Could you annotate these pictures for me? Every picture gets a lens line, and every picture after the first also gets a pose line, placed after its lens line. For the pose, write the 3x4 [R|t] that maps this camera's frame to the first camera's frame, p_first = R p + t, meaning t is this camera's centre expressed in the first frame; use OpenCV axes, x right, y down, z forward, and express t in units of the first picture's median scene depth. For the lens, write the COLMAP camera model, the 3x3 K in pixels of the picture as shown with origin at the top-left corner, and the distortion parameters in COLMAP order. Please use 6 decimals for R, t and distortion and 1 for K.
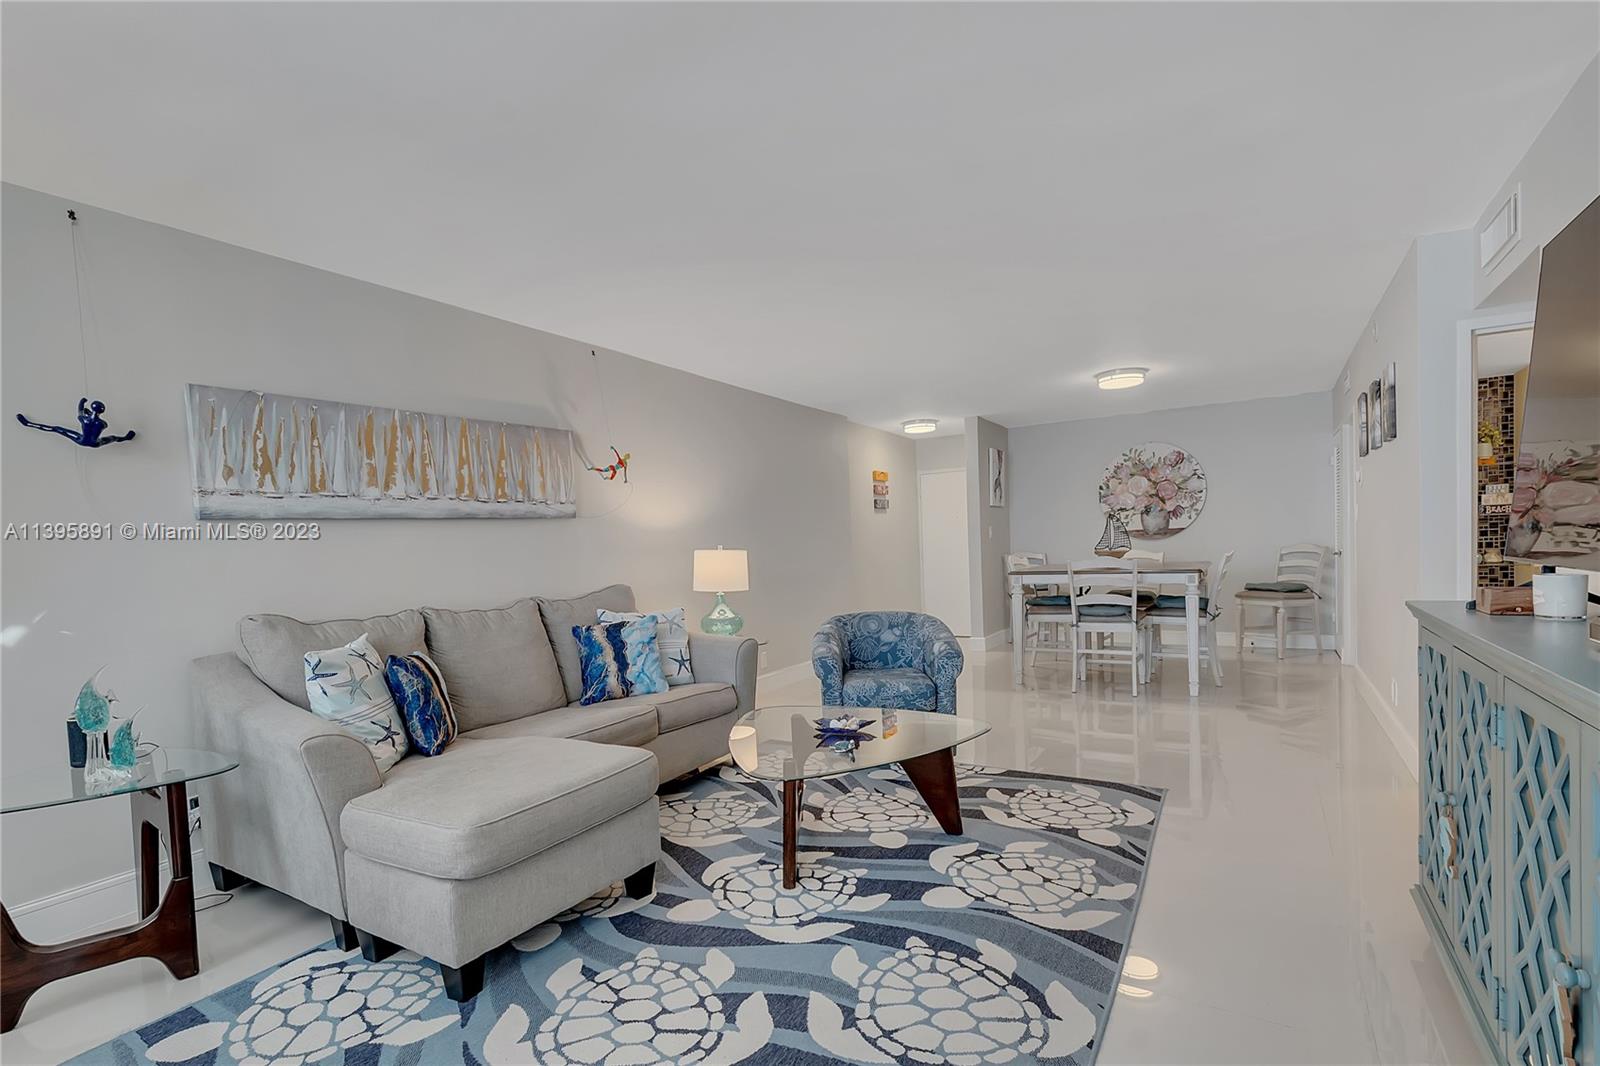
lens RADIAL K [[729.5, 0, 797.5], [0, 729.5, 579.4], [0, 0, 1]] dist [0.009351, -0.006194]
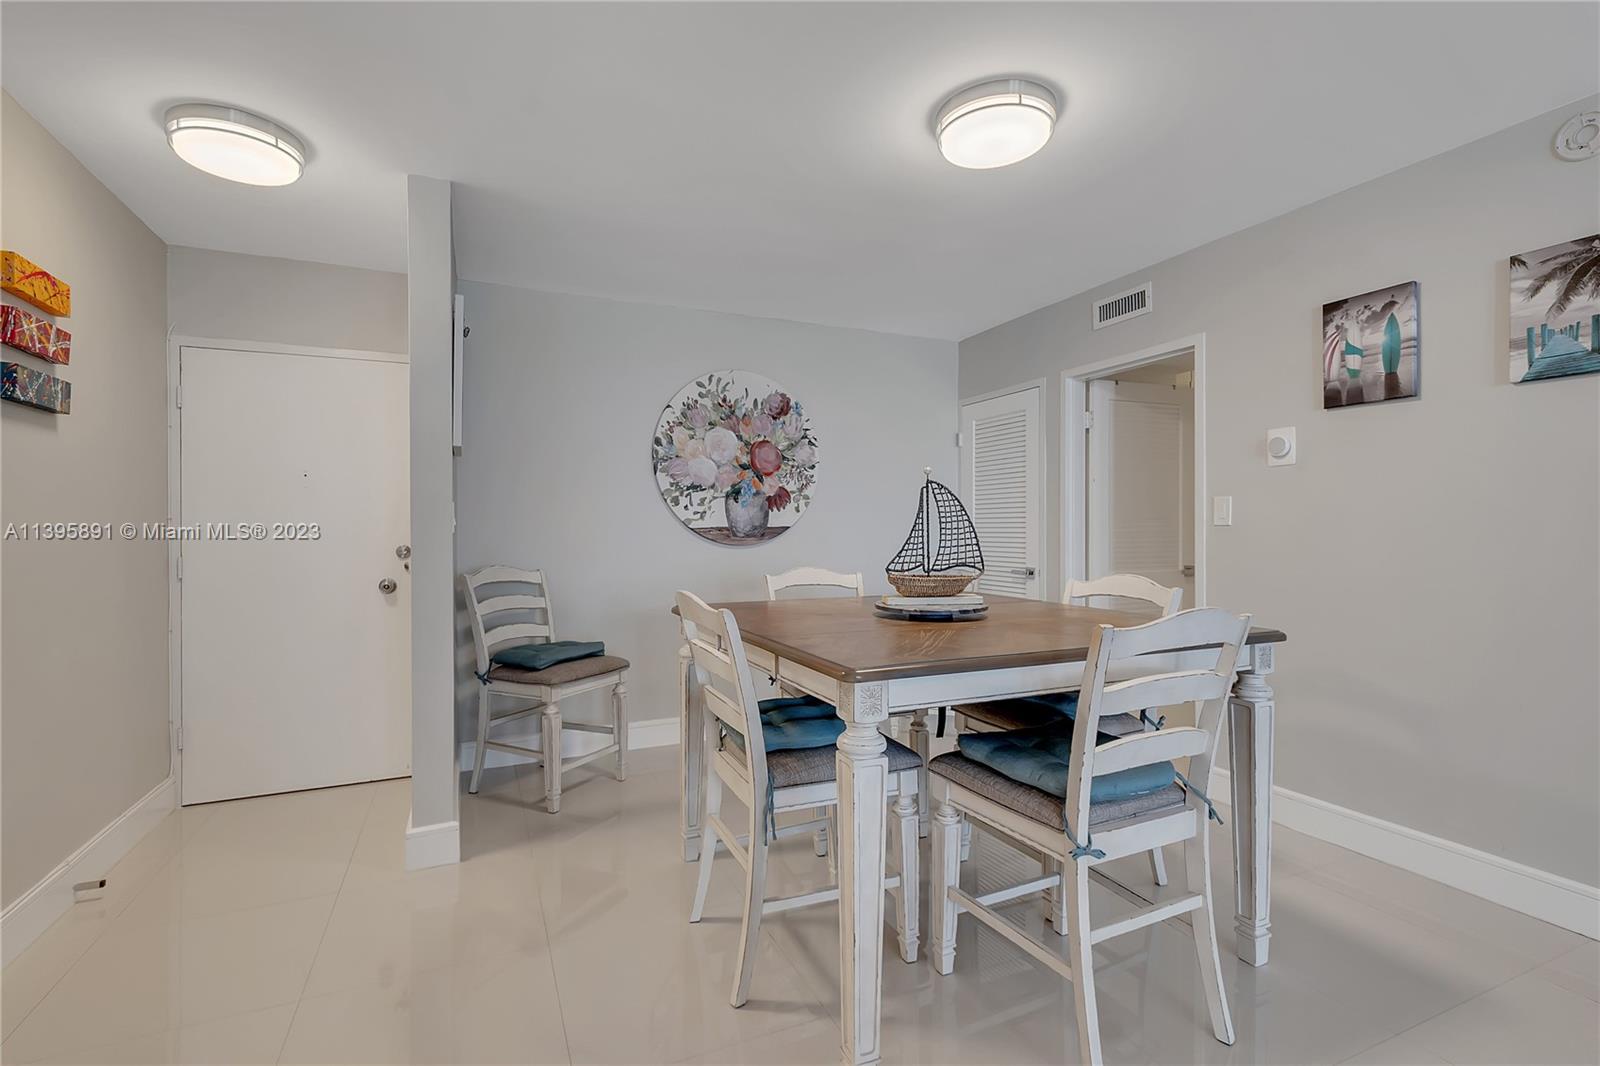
lens RADIAL K [[729.5, 0, 797.1], [0, 729.5, 529.7], [0, 0, 1]] dist [0.009351, -0.006194]
pose [[0.564223, 0.039465, 0.824678, 0.056702], [0.018506, 0.998001, -0.060420, -0.032925], [-0.825415, 0.049352, 0.562366, 0.666172]]
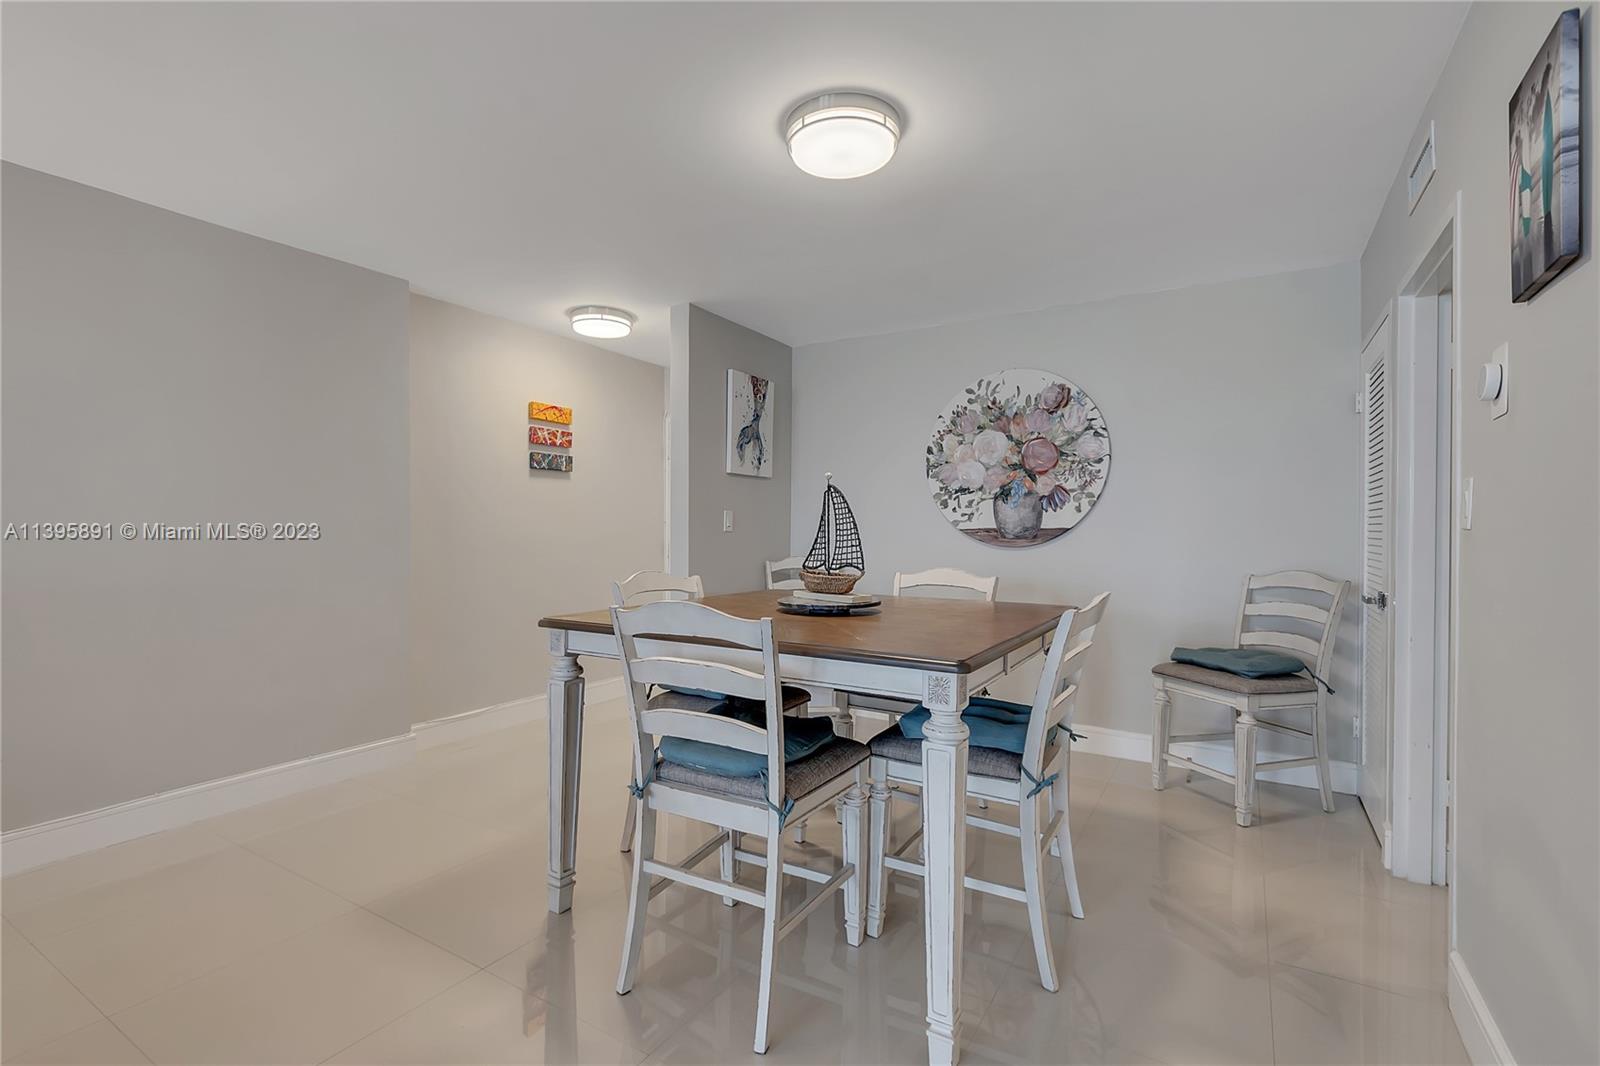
lens RADIAL K [[729.5, 0, 767.3], [0, 729.5, 534.9], [0, 0, 1]] dist [0.009351, -0.006194]
pose [[0.998836, 0.045787, -0.015194, 0.316971], [-0.046362, 0.998124, -0.039999, -0.034146], [0.013334, 0.040657, 0.999084, 0.464610]]
